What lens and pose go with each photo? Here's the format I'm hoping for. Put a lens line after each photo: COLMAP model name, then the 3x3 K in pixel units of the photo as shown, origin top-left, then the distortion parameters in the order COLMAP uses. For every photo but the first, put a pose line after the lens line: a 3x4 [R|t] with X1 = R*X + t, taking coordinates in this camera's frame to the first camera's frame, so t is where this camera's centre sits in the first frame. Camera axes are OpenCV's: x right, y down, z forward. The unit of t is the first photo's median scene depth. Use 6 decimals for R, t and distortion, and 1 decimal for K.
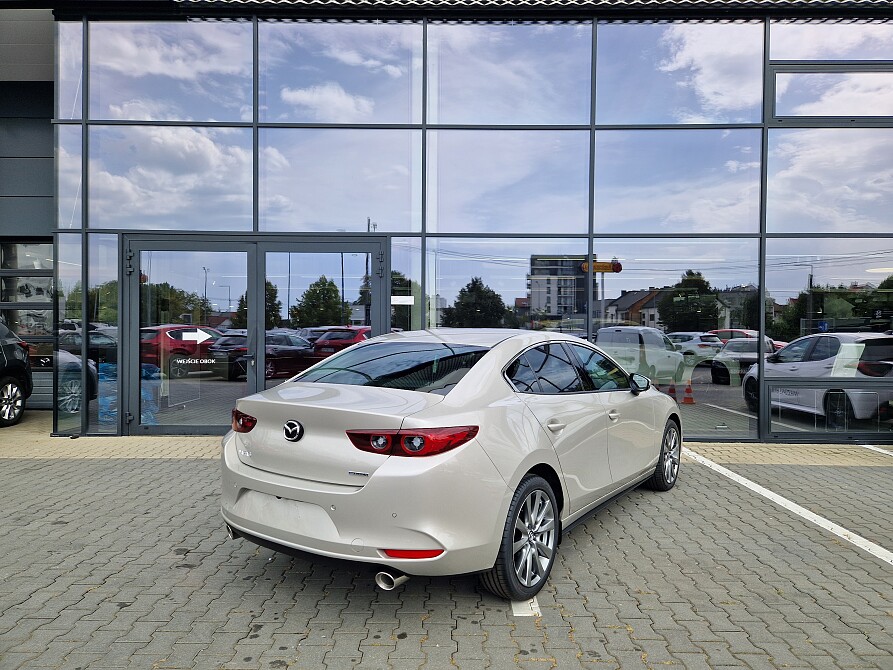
lens RADIAL K [[598.1, 0, 448.2], [0, 598.1, 334.2], [0, 0, 1]] dist [0.067962, -0.056518]
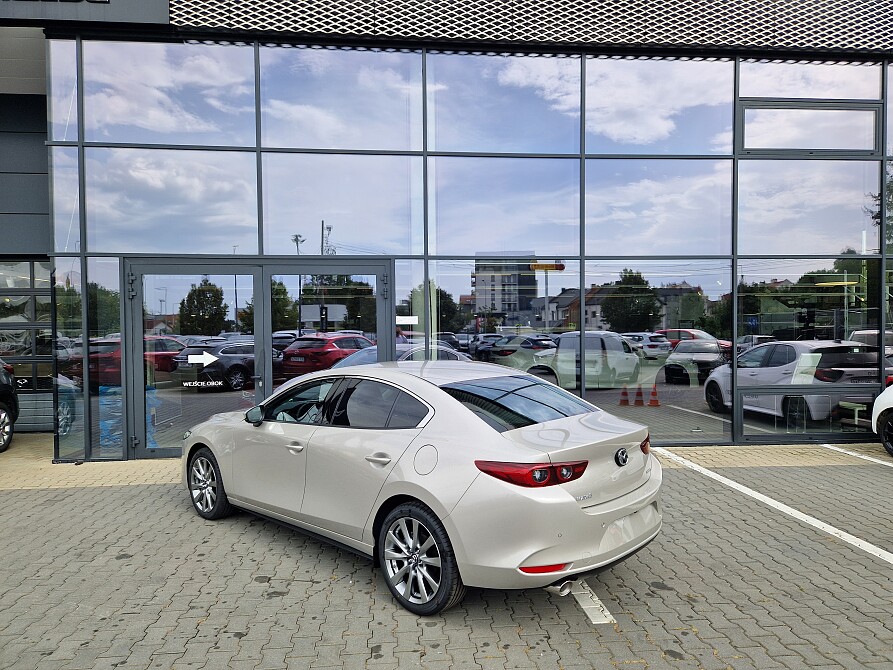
lens RADIAL K [[597.4, 0, 450.2], [0, 597.4, 339.7], [0, 0, 1]] dist [0.070636, -0.057589]
pose [[0.995136, -0.016490, 0.097123, -0.103058], [0.015179, 0.999784, 0.014215, -0.036567], [-0.097336, -0.012672, 0.995171, -0.043110]]
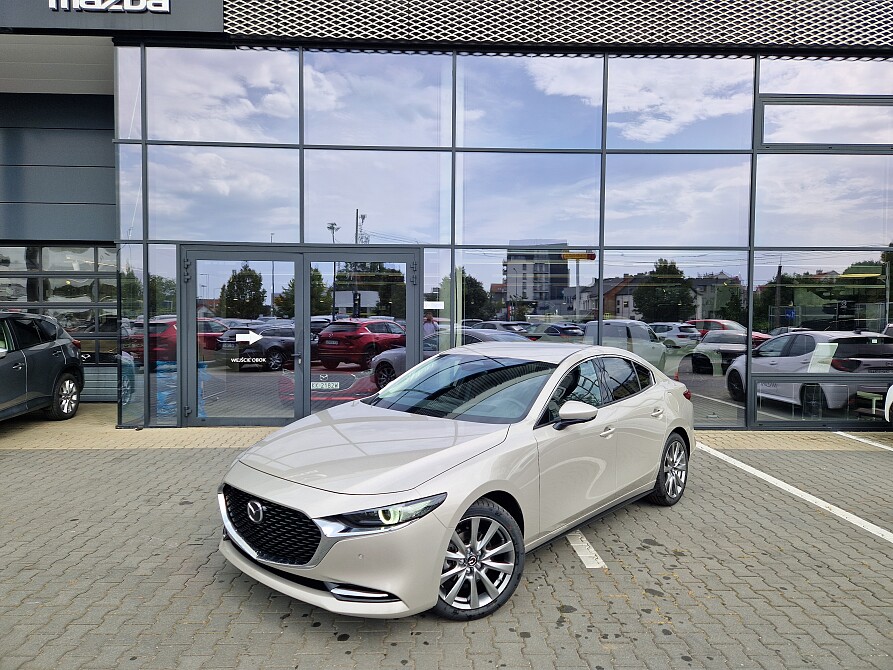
lens RADIAL K [[596.1, 0, 445.2], [0, 596.1, 331.0], [0, 0, 1]] dist [0.075448, -0.060308]
pose [[0.999303, -0.000233, 0.037320, -0.097236], [-0.000501, 0.999807, 0.019643, -0.030267], [-0.037317, -0.019648, 0.999110, -0.115480]]
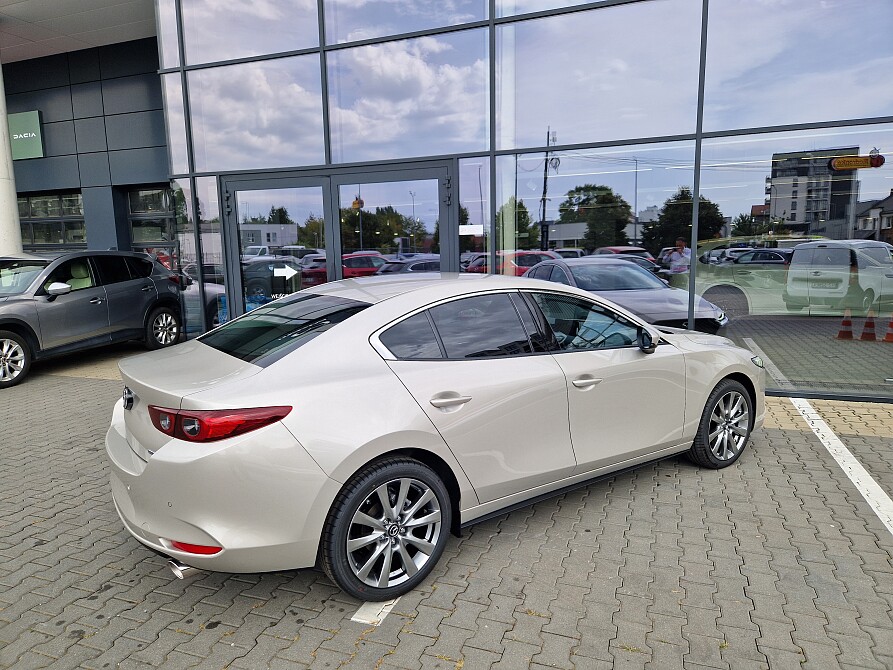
lens RADIAL K [[597.6, 0, 448.4], [0, 597.6, 335.9], [0, 0, 1]] dist [0.069308, -0.057693]
pose [[0.939974, 0.023169, -0.340459, 0.205033], [0.023951, 0.990753, 0.133547, -0.019486], [0.340405, -0.133685, 0.930727, 0.114983]]
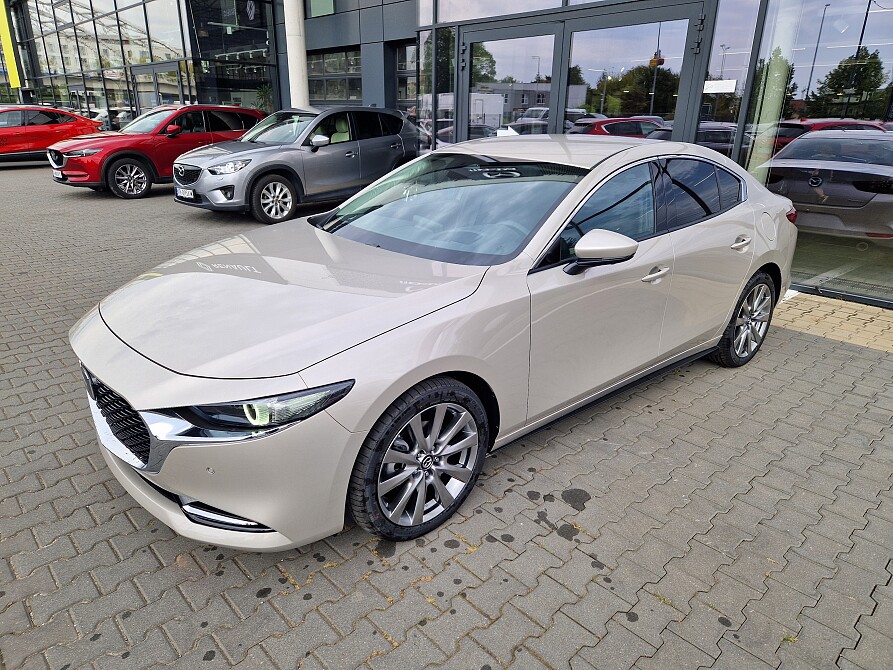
lens RADIAL K [[596.8, 0, 443.7], [0, 596.8, 338.8], [0, 0, 1]] dist [0.071460, -0.057801]
pose [[0.688708, 0.254684, -0.678836, 0.275301], [-0.014541, 0.940938, 0.338266, -0.013598], [0.724893, -0.223096, 0.651735, 0.196626]]
